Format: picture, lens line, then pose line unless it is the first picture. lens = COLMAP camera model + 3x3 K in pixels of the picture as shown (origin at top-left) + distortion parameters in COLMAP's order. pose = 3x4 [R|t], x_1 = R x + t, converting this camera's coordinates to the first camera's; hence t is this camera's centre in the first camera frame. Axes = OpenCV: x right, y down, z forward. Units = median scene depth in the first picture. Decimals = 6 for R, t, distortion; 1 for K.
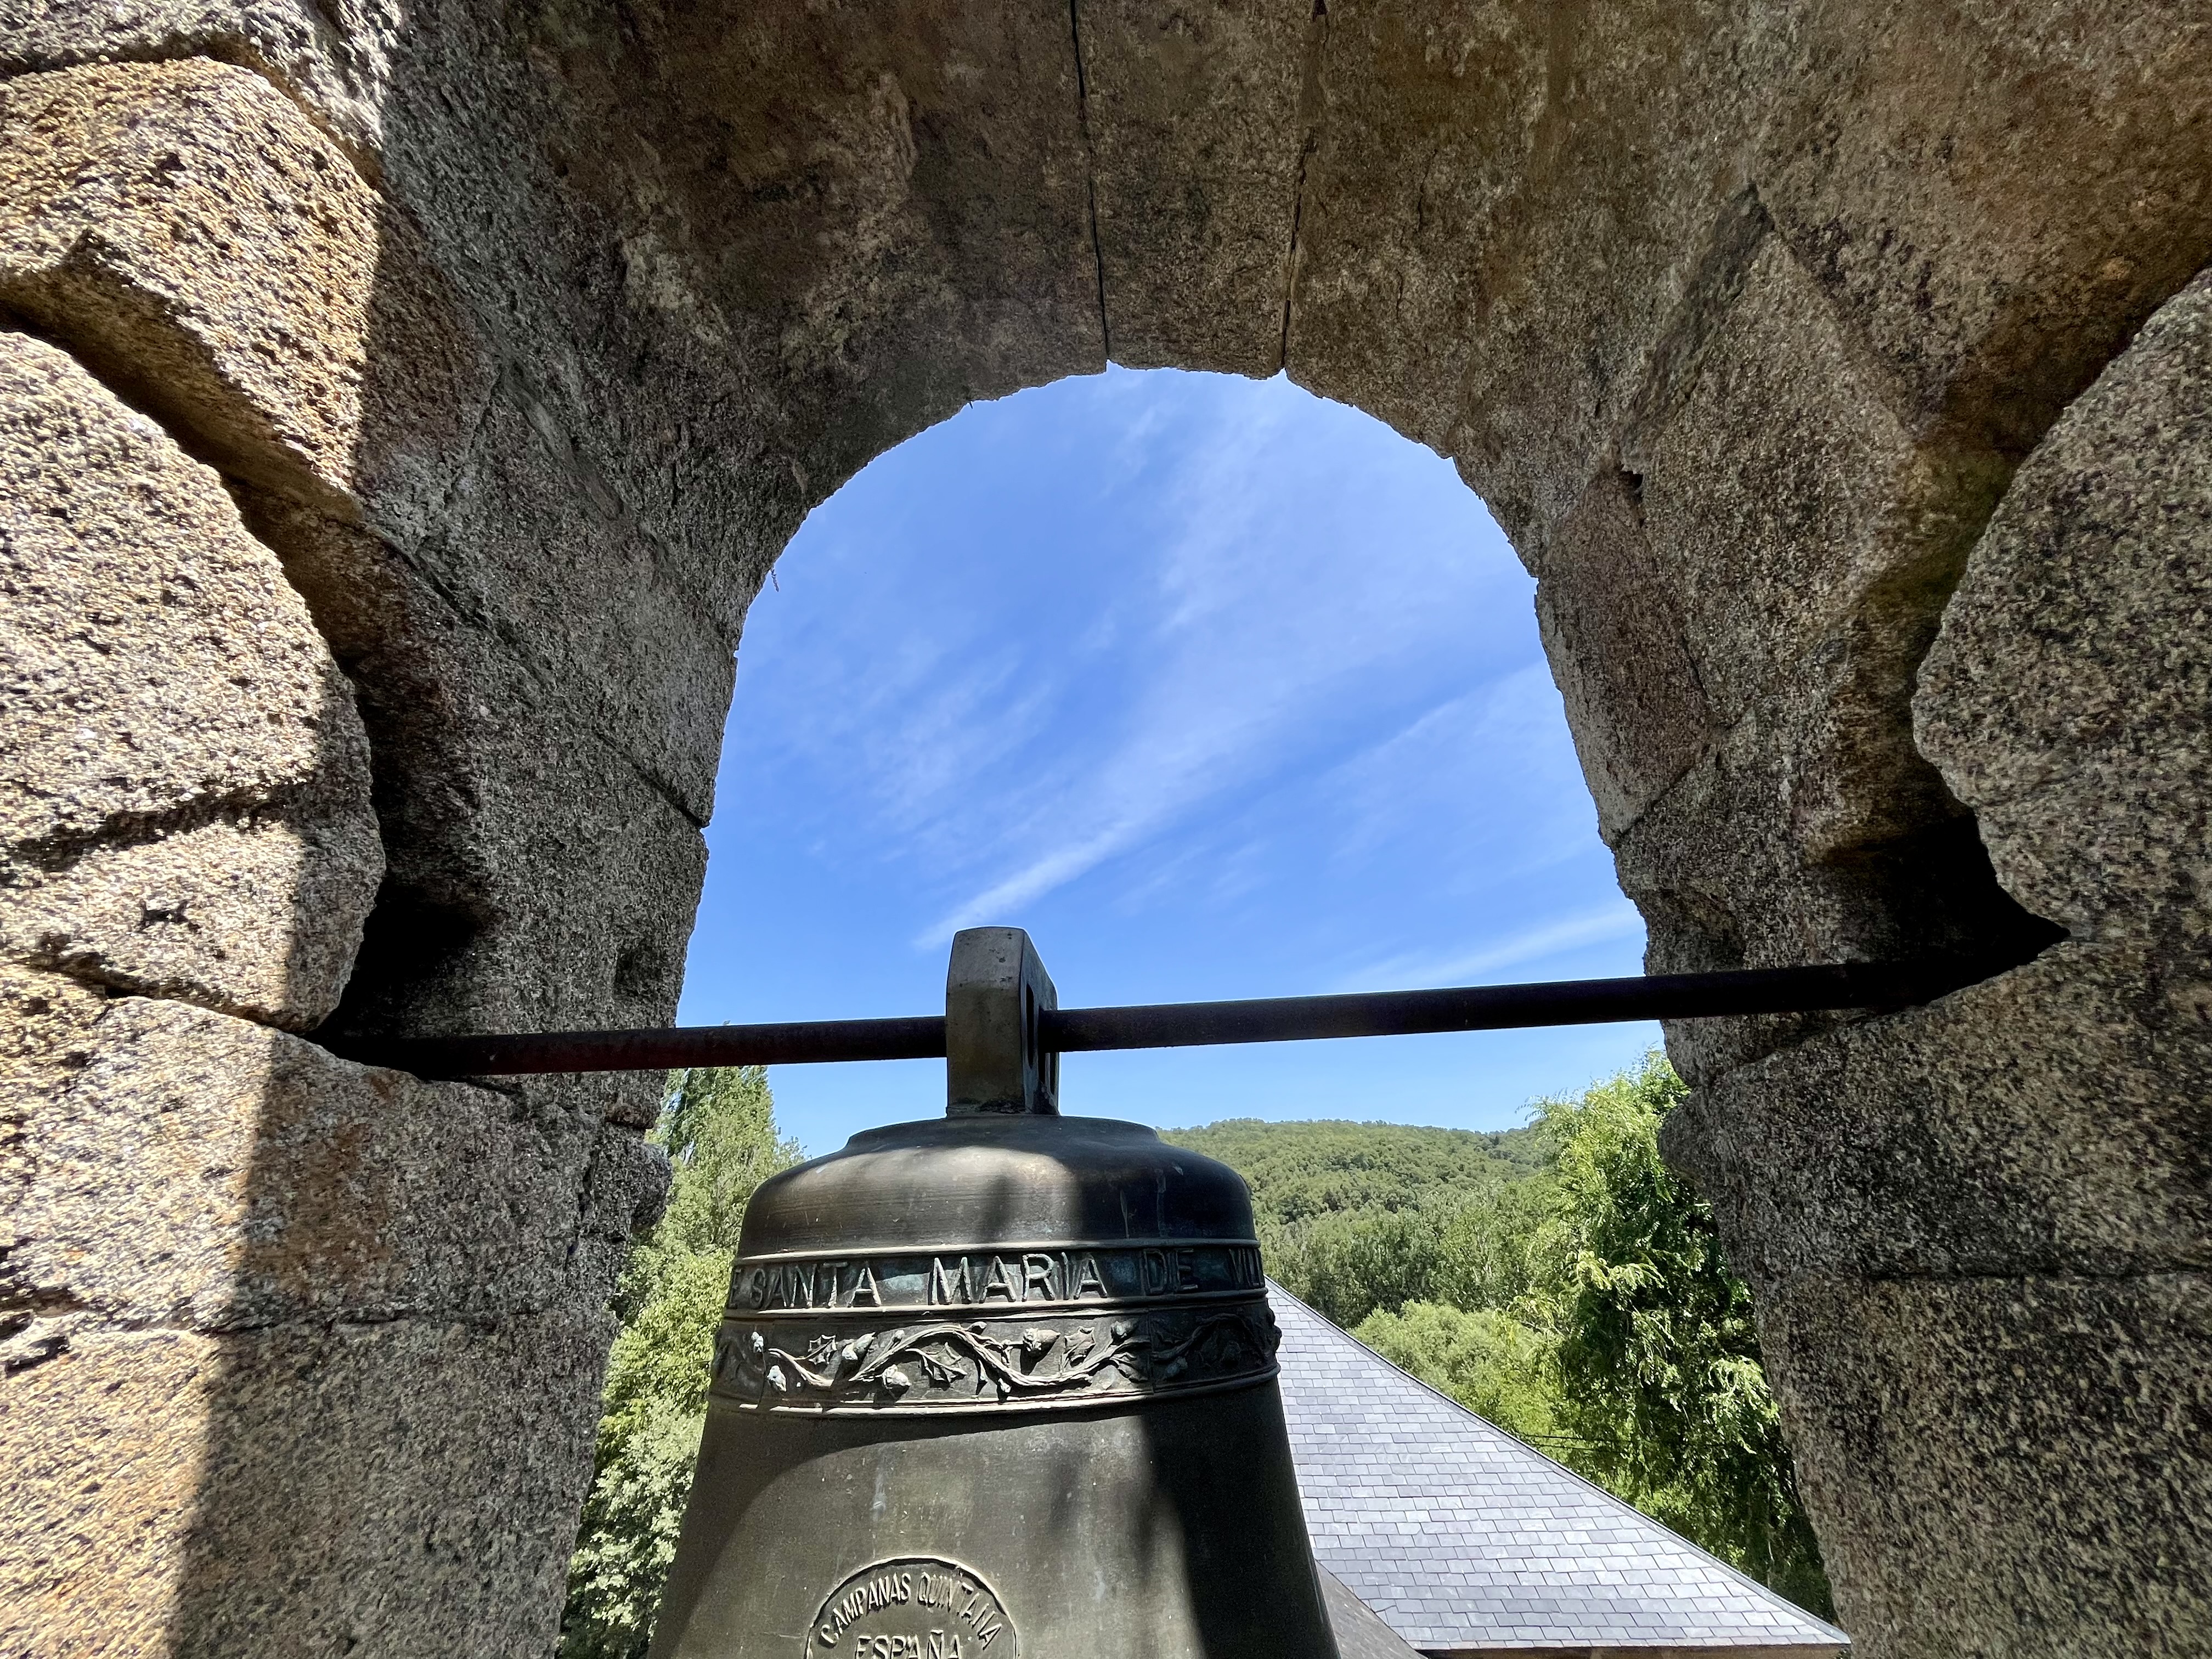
lens RADIAL K [[904.9, 0, 1099.3], [0, 904.9, 833.8], [0, 0, 1]] dist [-0.004817, -0.000042]
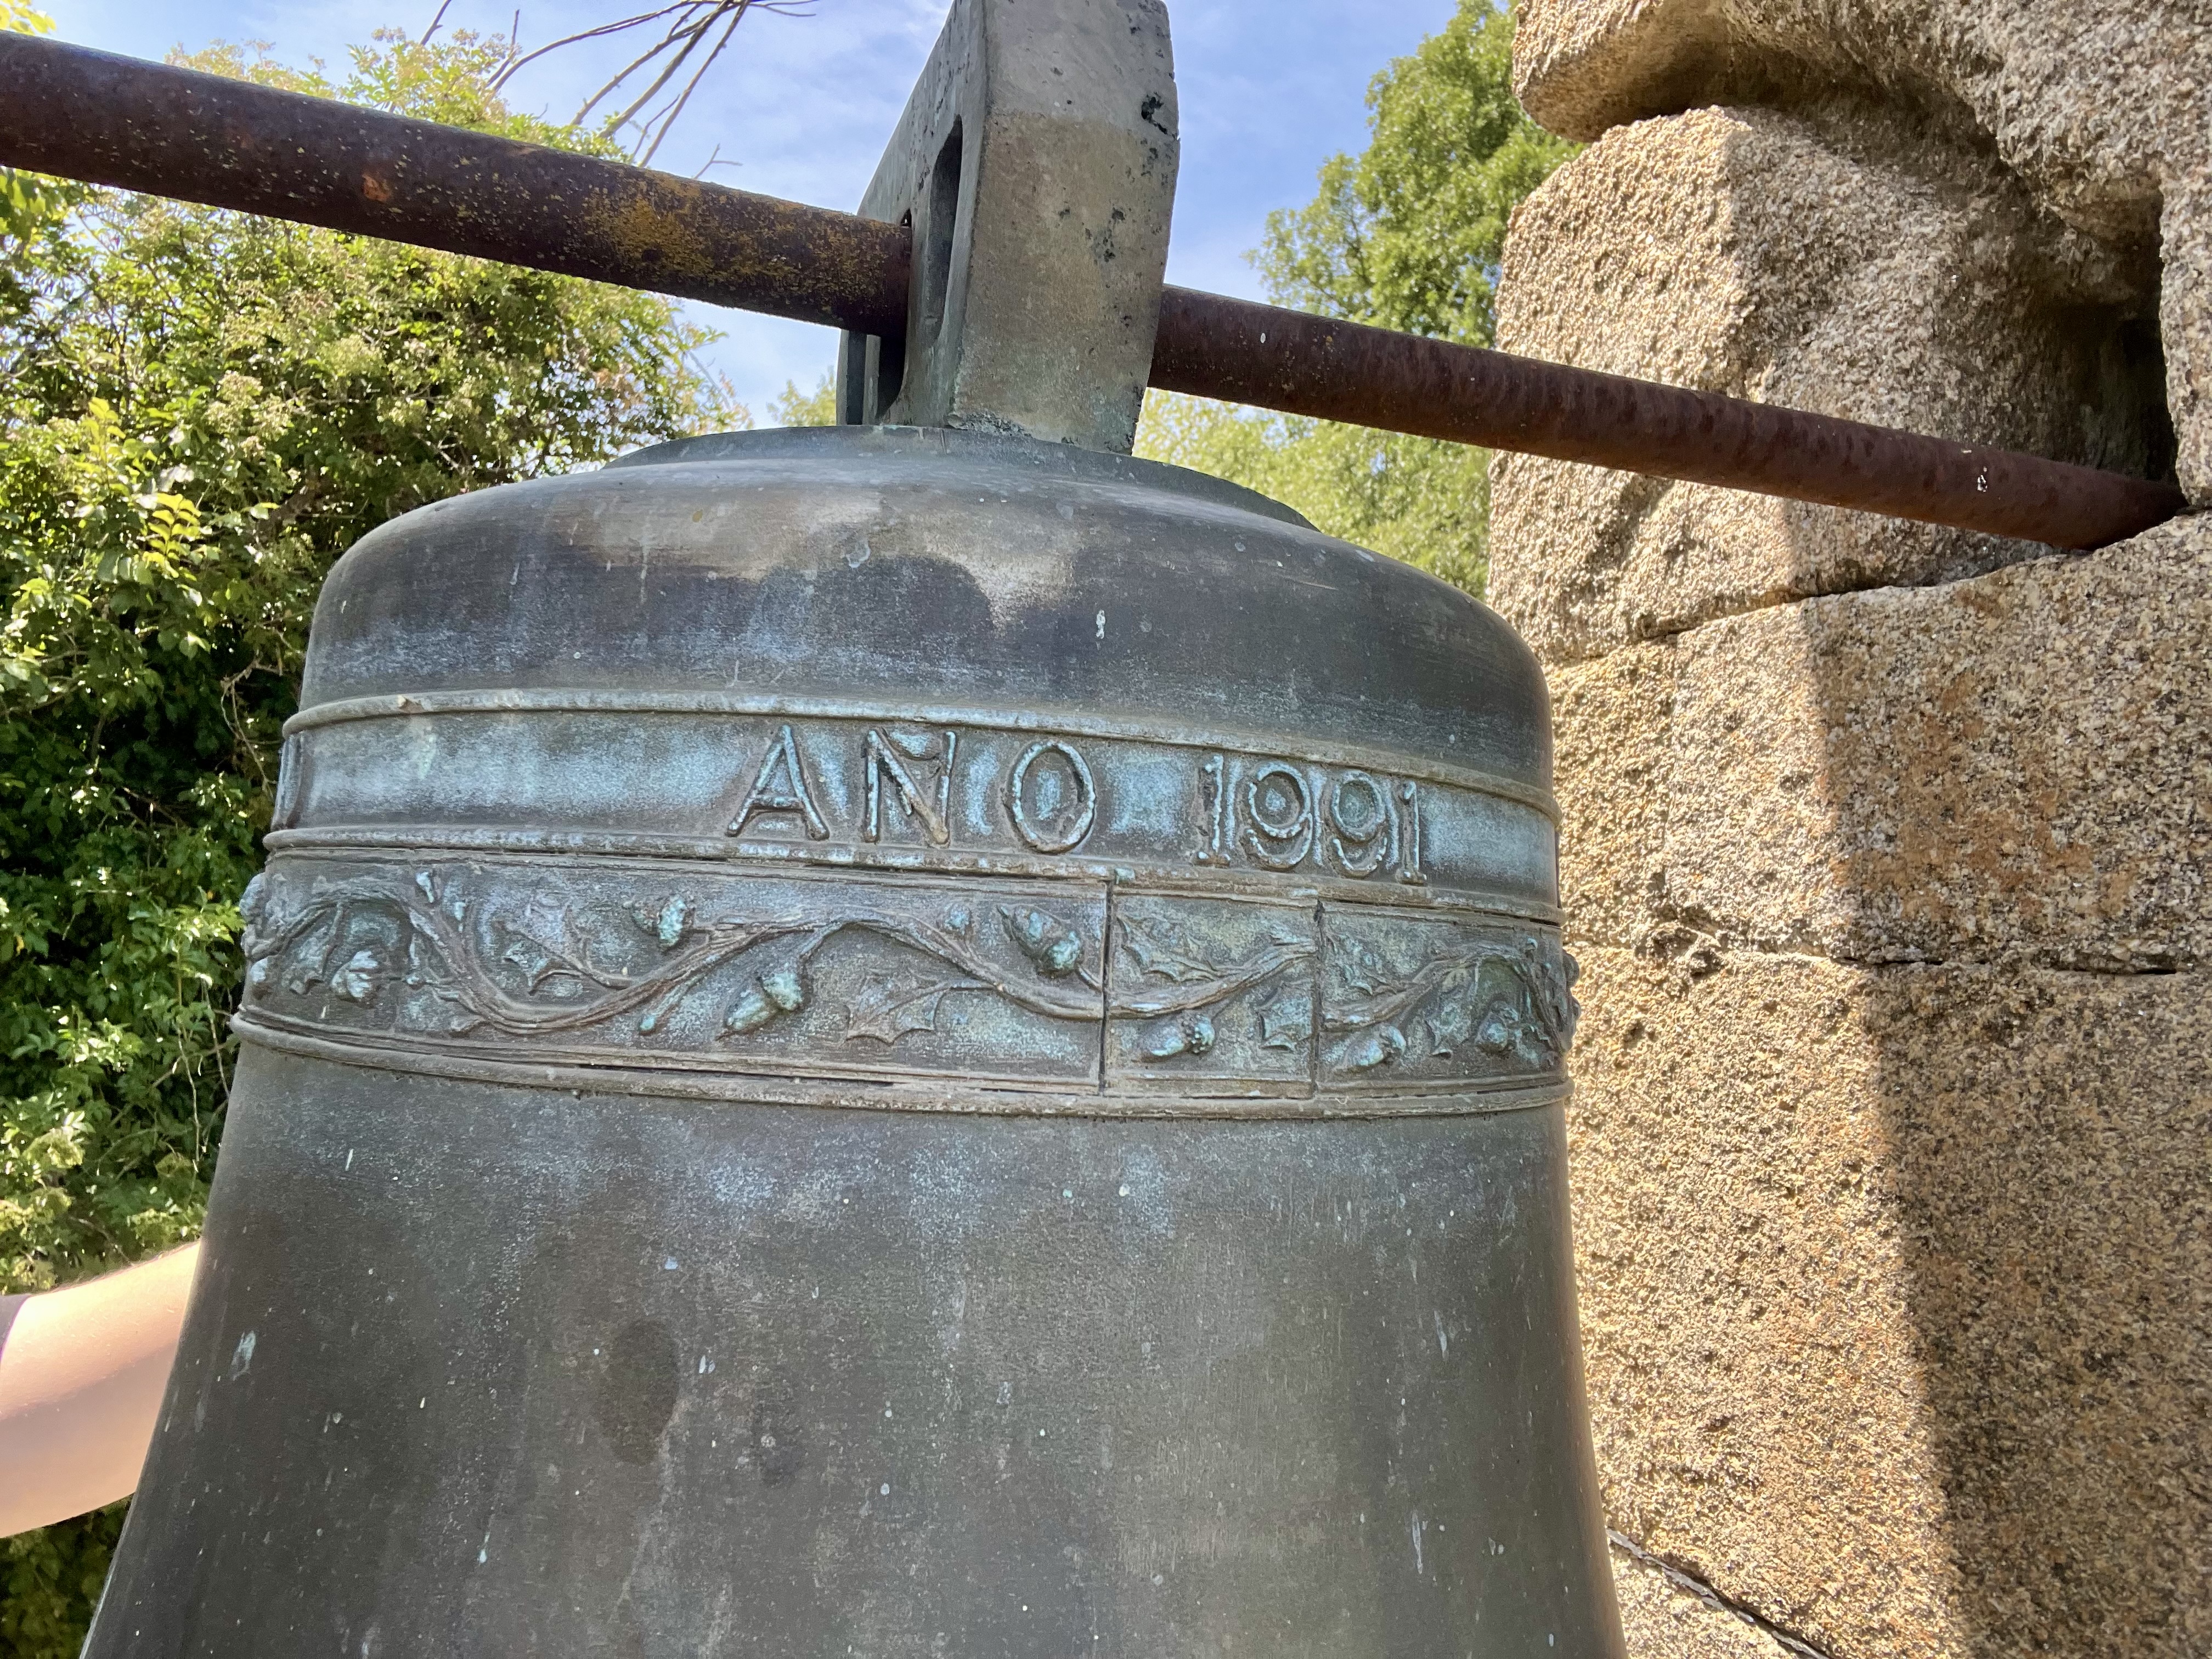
lens RADIAL K [[1533.1, 0, 1108.2], [0, 1533.1, 818.9], [0, 0, 1]] dist [0.007759, 0.000935]
pose [[-0.898030, -0.045502, -0.437574, 0.170596], [0.174688, 0.875982, -0.449600, 0.922869], [0.403764, -0.480193, -0.778710, 1.817805]]
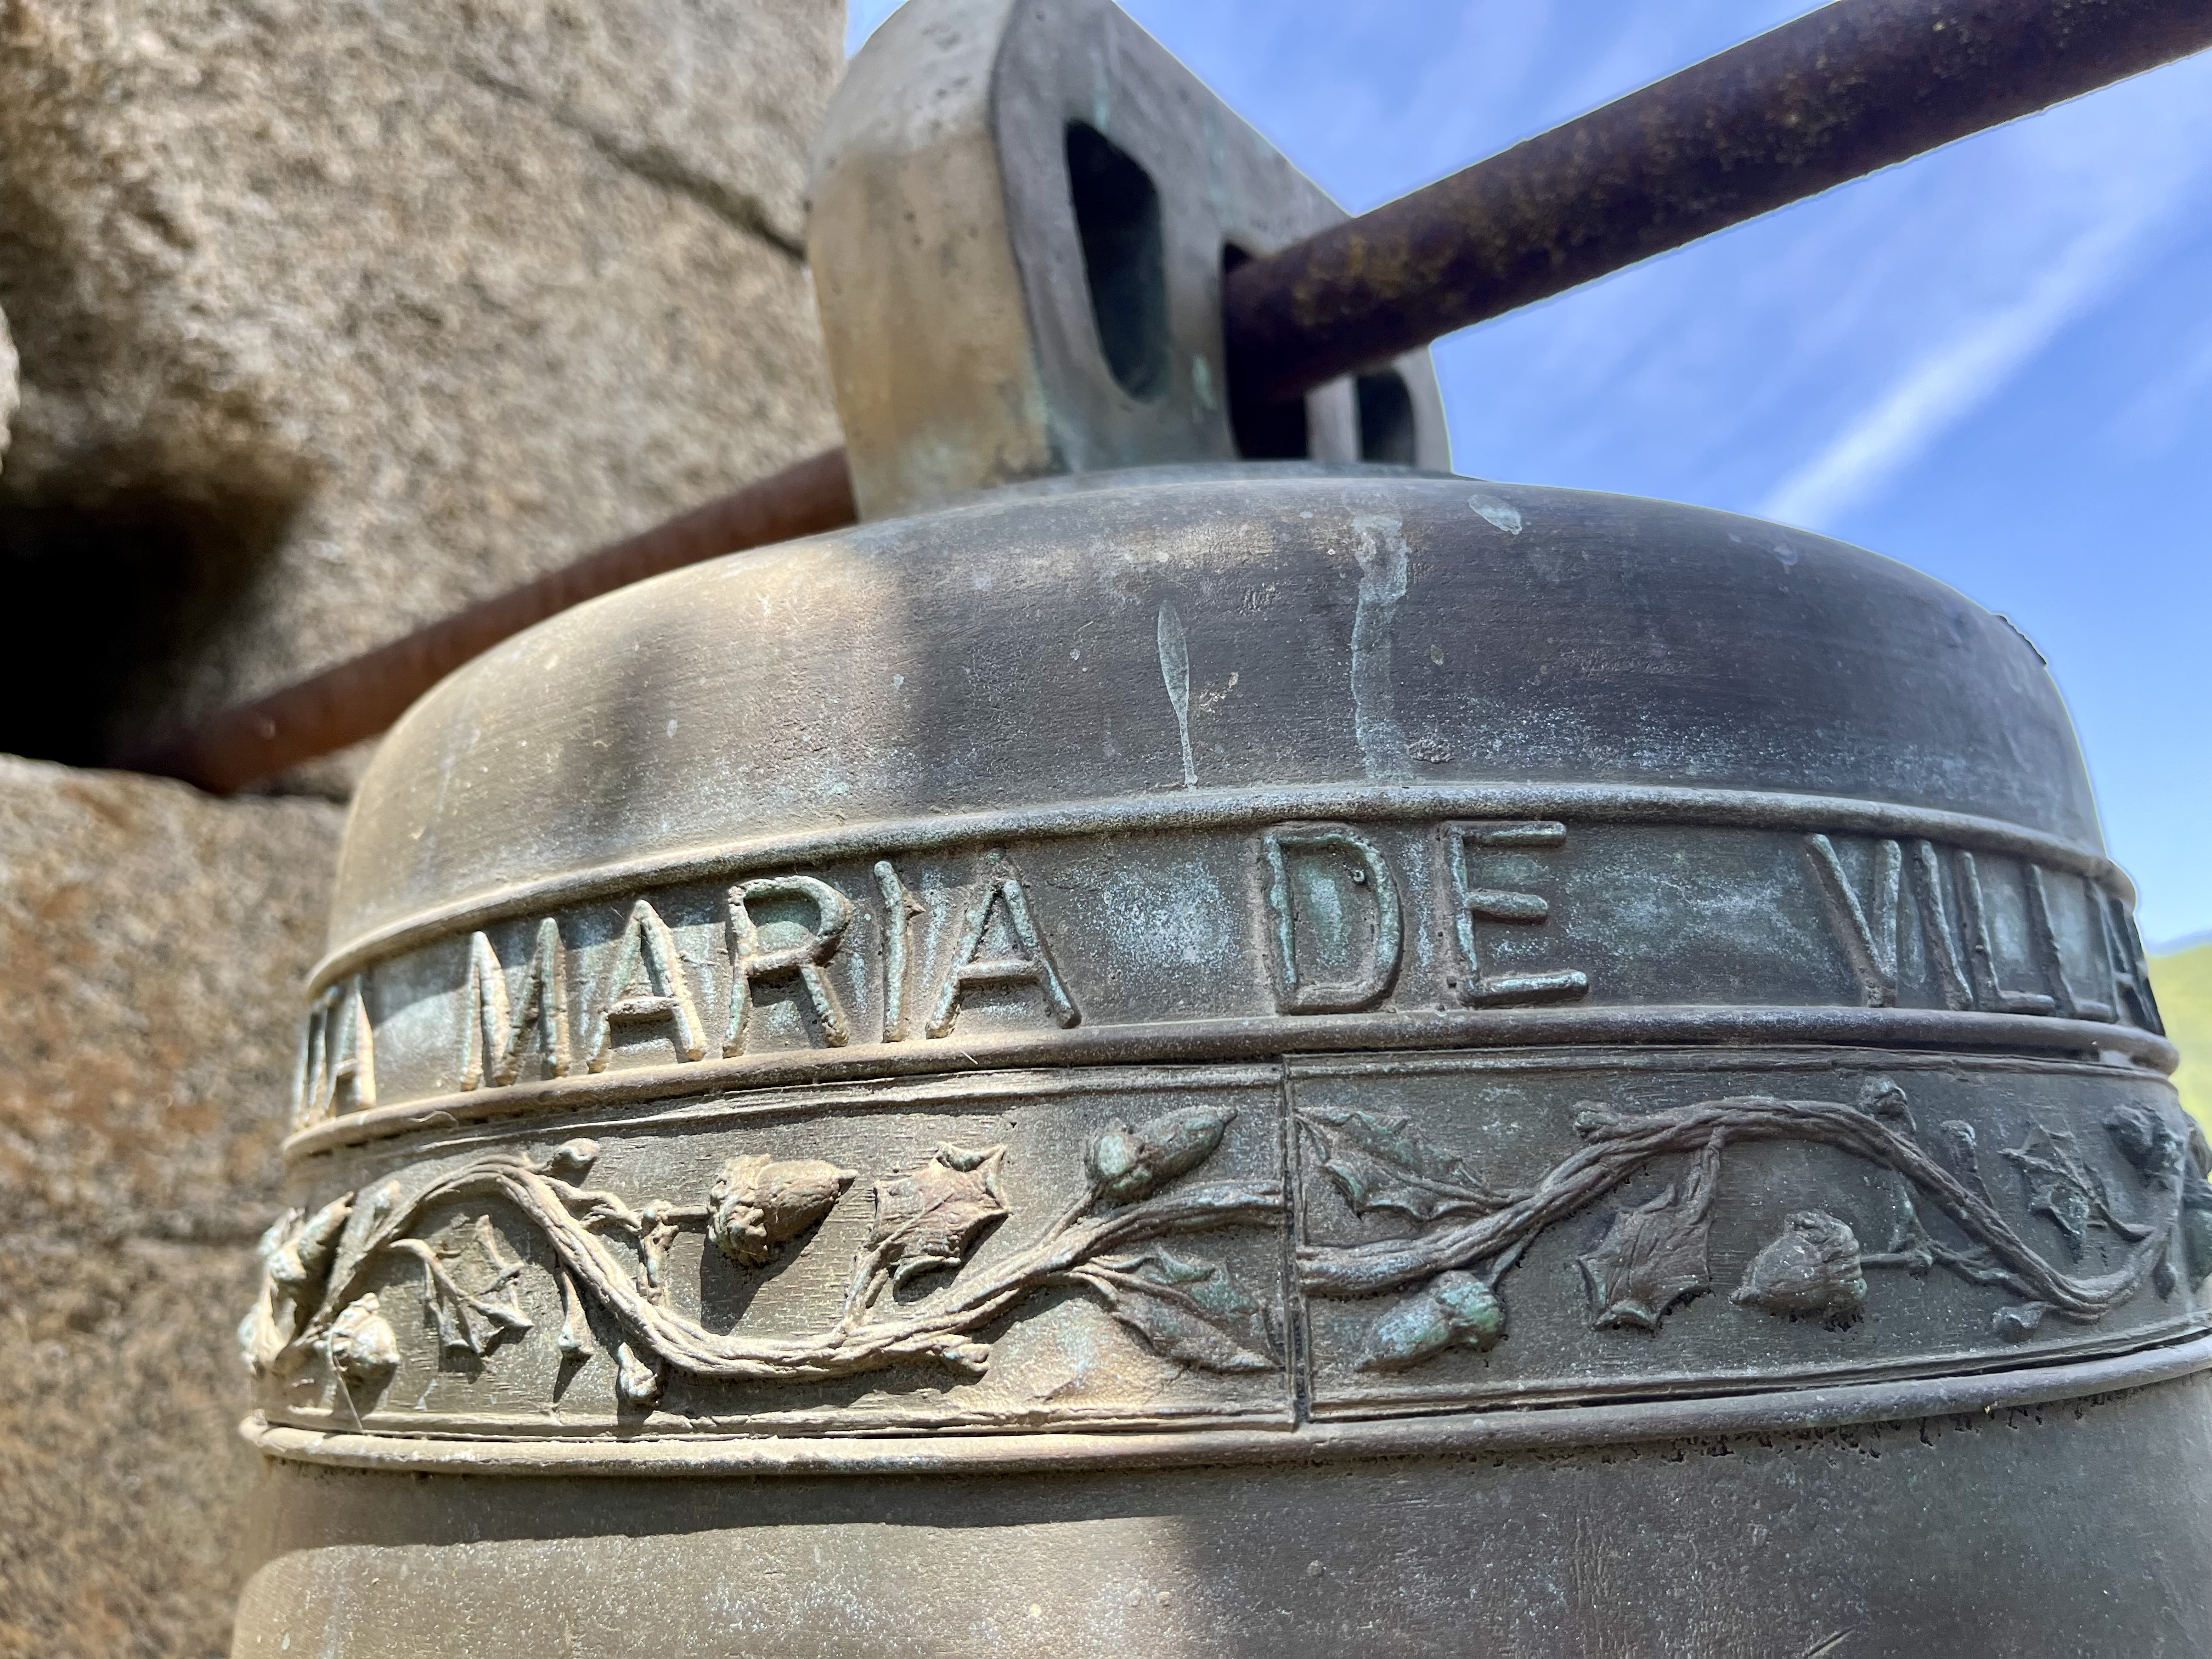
lens RADIAL K [[1705.9, 0, 1137.8], [0, 1705.9, 820.9], [0, 0, 1]] dist [0.052560, -0.120746]
pose [[0.854854, -0.135796, -0.500783, 0.201720], [0.245760, 0.955986, 0.160289, 0.338173], [0.456975, -0.260096, 0.850602, 0.557872]]
